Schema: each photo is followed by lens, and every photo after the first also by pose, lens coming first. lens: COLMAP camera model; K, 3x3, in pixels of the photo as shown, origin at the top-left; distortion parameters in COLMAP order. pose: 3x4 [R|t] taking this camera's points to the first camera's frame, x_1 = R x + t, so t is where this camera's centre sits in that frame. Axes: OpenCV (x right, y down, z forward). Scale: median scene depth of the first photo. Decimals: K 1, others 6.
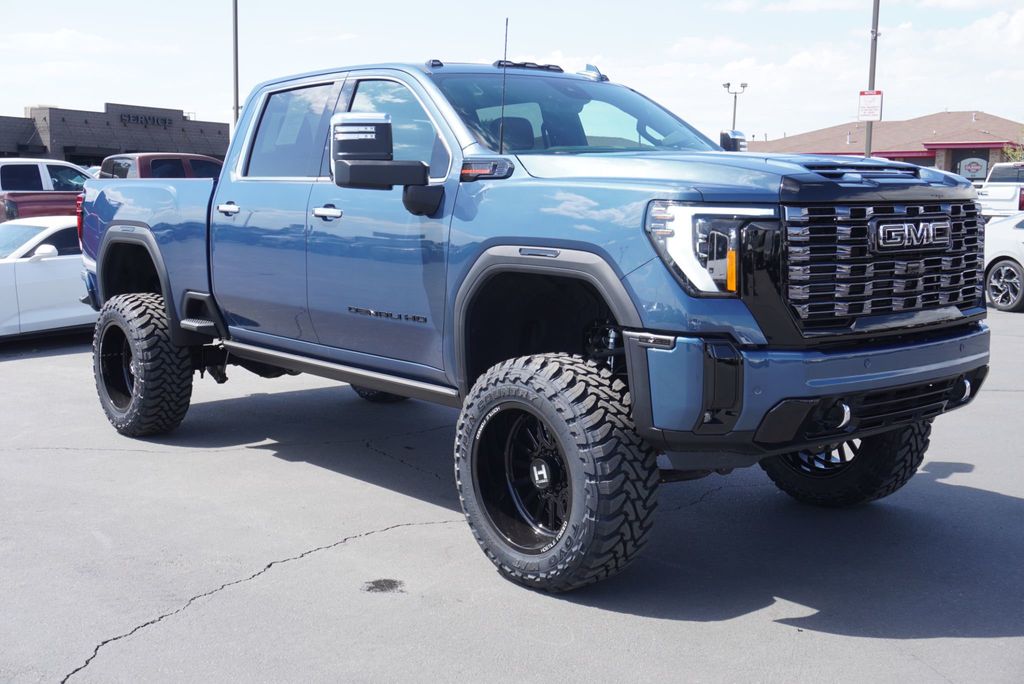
lens RADIAL K [[1193.5, 0, 512.0], [0, 1193.5, 342.0], [0, 0, 1]] dist [-0.001278, 0.006416]
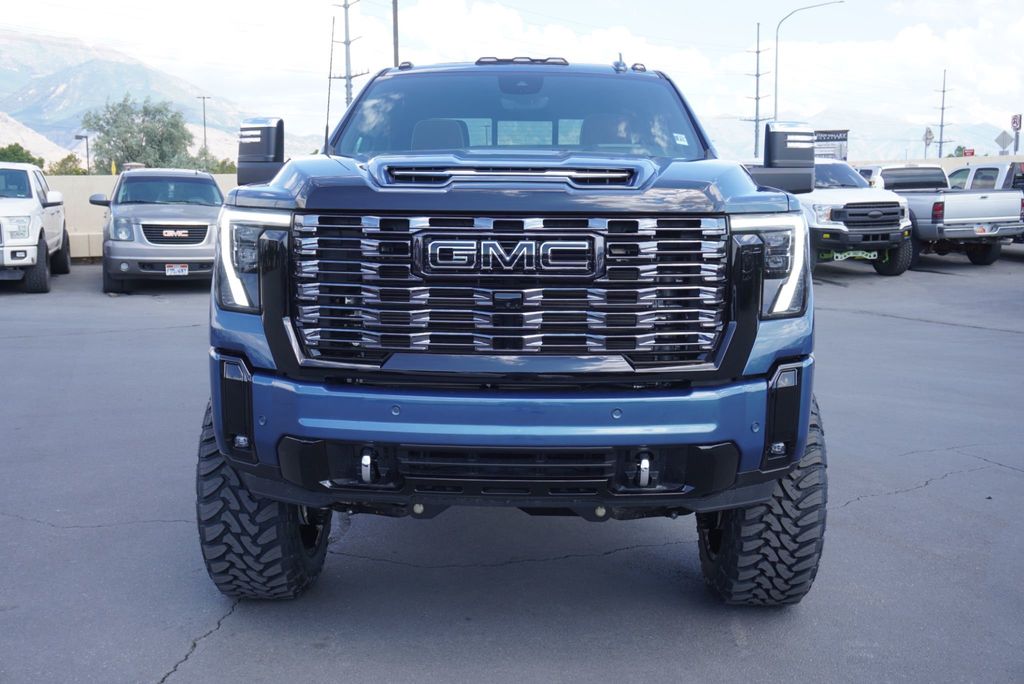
lens RADIAL K [[1033.3, 0, 529.9], [0, 1033.3, 337.8], [0, 0, 1]] dist [-0.053941, -0.001219]
pose [[0.744922, 0.110474, -0.657942, 0.779448], [-0.095531, 0.993695, 0.058690, -0.076141], [0.660277, 0.019135, 0.750778, 0.497542]]
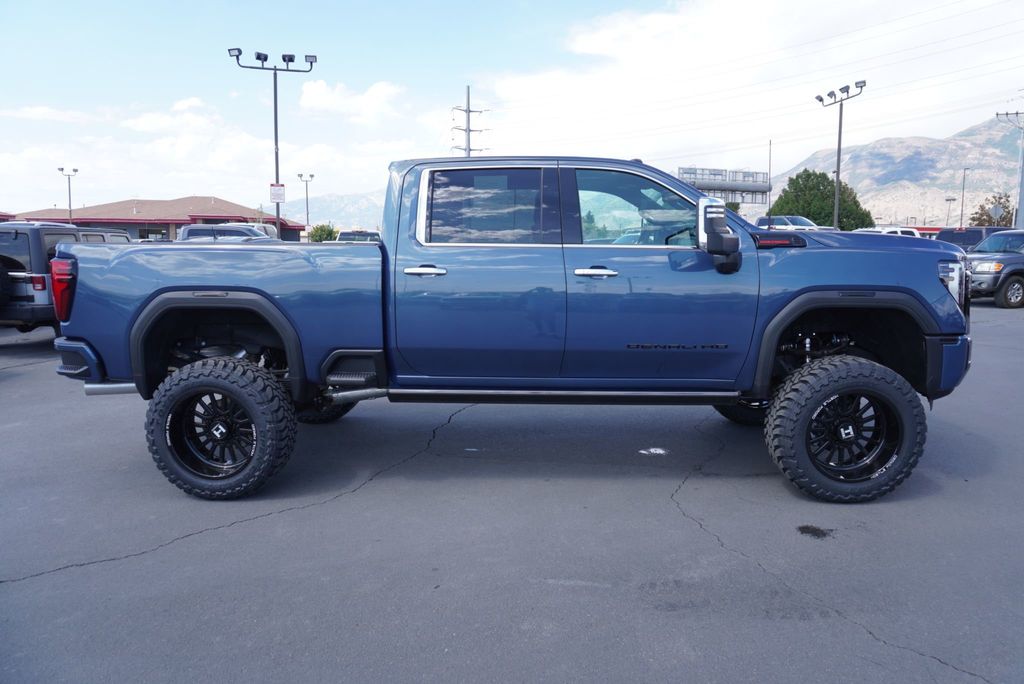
lens RADIAL K [[692.5, 0, 512.0], [0, 692.5, 342.0], [0, 0, 1]] dist [-0.001672, 0.004798]
pose [[0.639753, -0.107202, 0.761068, -0.961519], [0.096608, 0.993587, 0.058746, -0.107941], [-0.762485, 0.035942, 0.646007, 0.740472]]
